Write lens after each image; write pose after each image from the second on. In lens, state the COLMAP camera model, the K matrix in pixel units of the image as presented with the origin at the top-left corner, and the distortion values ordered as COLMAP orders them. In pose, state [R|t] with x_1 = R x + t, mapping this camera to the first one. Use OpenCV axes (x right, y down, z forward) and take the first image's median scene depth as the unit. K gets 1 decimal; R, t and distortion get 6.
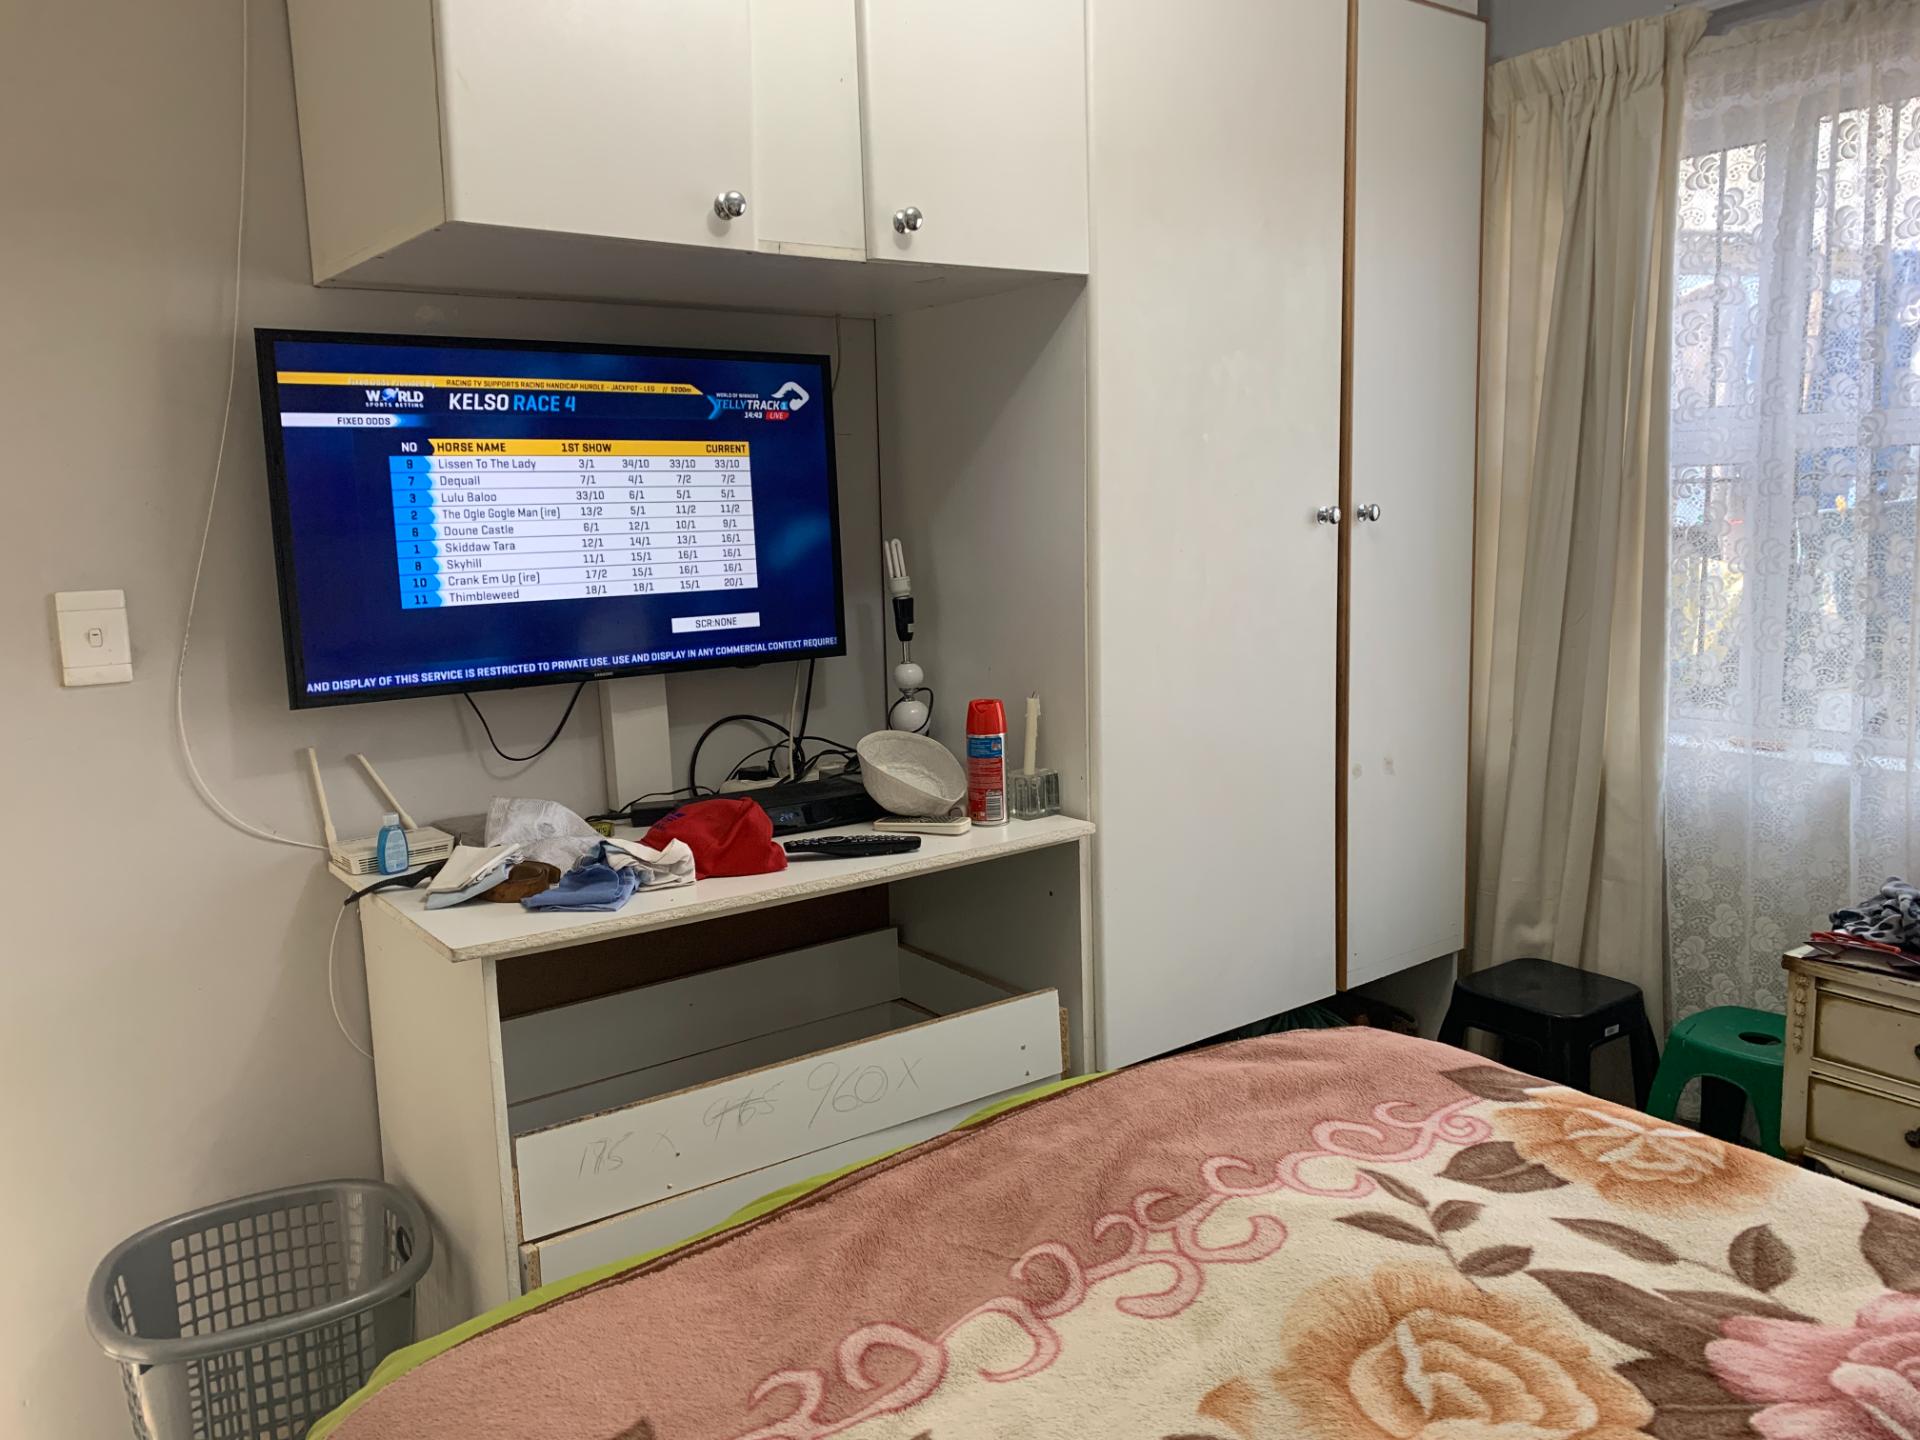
lens RADIAL K [[1467.7, 0, 979.6], [0, 1467.7, 715.5], [0, 0, 1]] dist [0.011317, 0.010525]
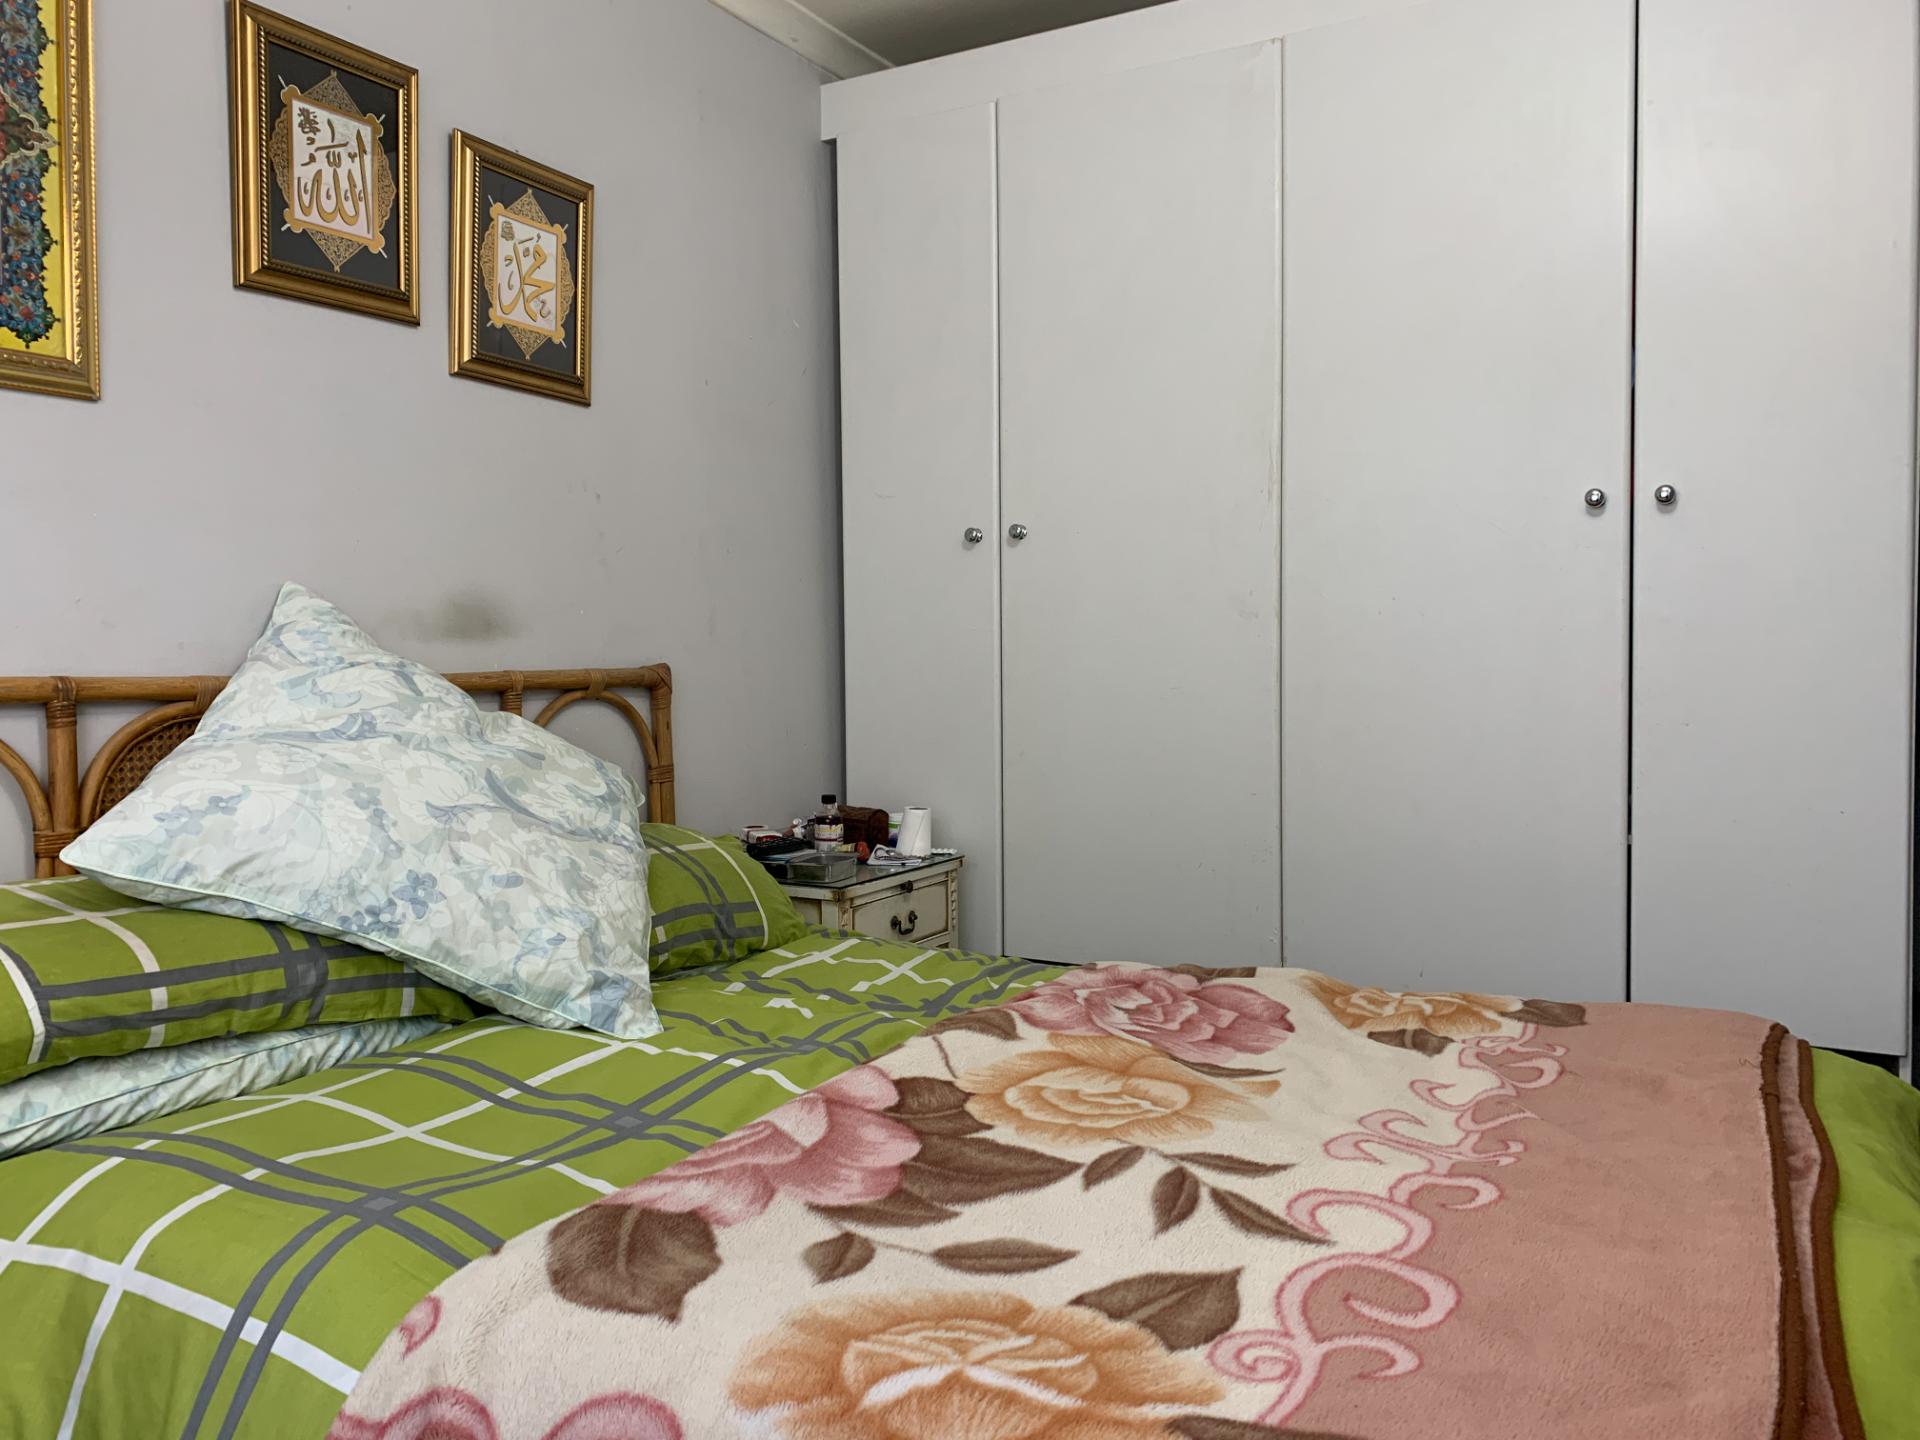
lens RADIAL K [[1454.4, 0, 956.1], [0, 1454.4, 702.8], [0, 0, 1]] dist [0.007451, -0.005834]
pose [[-0.919301, 0.052260, -0.390071, 0.660902], [-0.024060, 0.981828, 0.188243, -0.072887], [0.392820, 0.182437, -0.901337, 1.459369]]
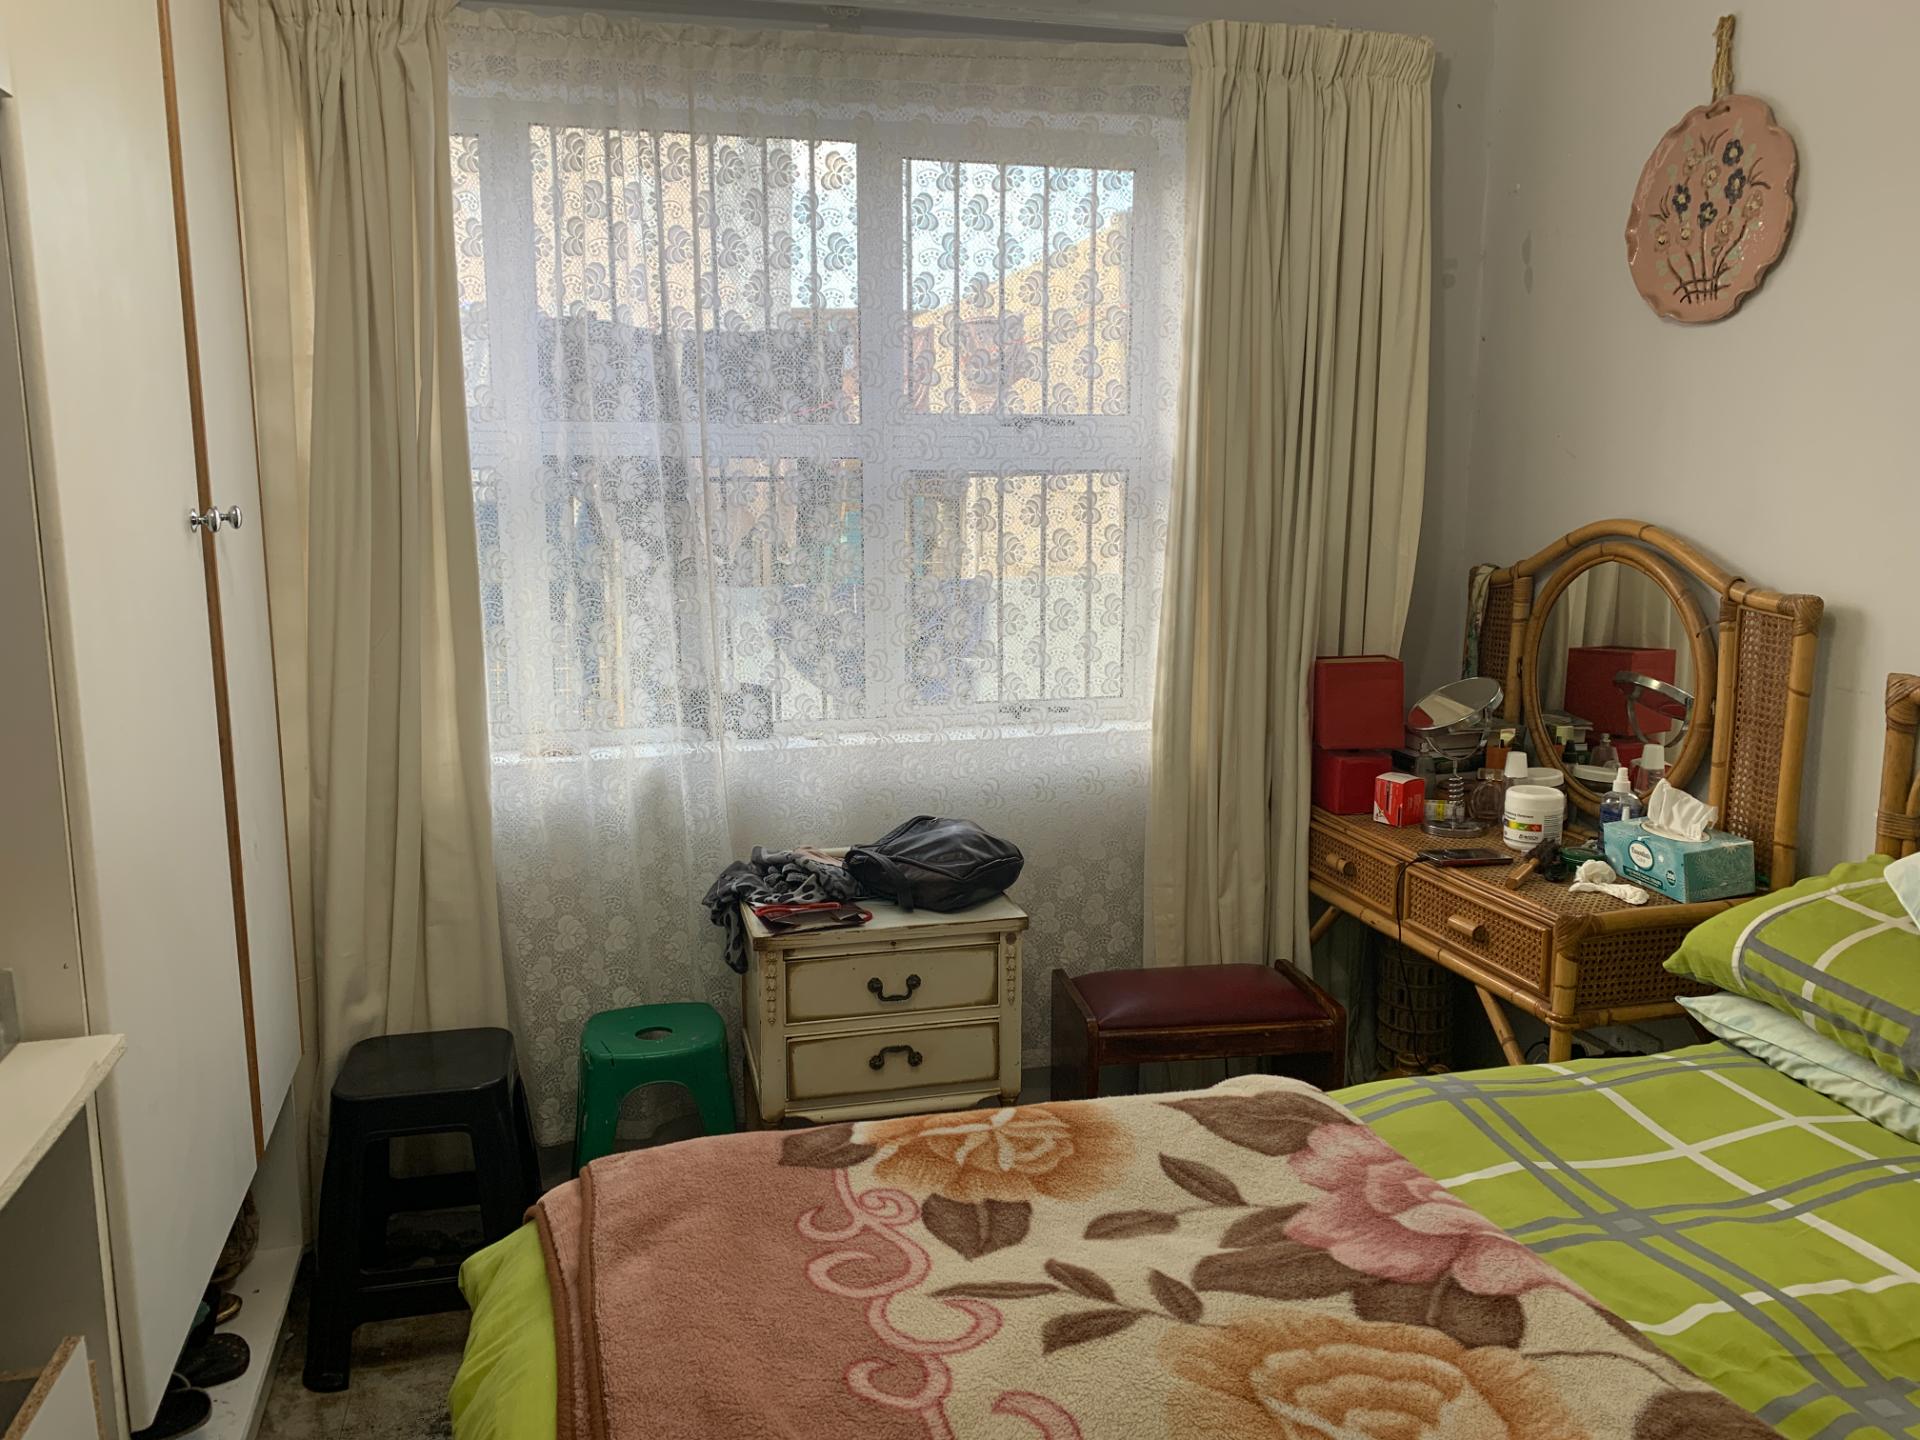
lens RADIAL K [[1460.3, 0, 916.1], [0, 1460.3, 705.8], [0, 0, 1]] dist [0.072124, -0.114065]
pose [[0.398145, -0.120934, 0.909316, -0.450265], [0.134020, 0.988304, 0.072758, -0.082547], [-0.907480, 0.092899, 0.409696, 0.609735]]
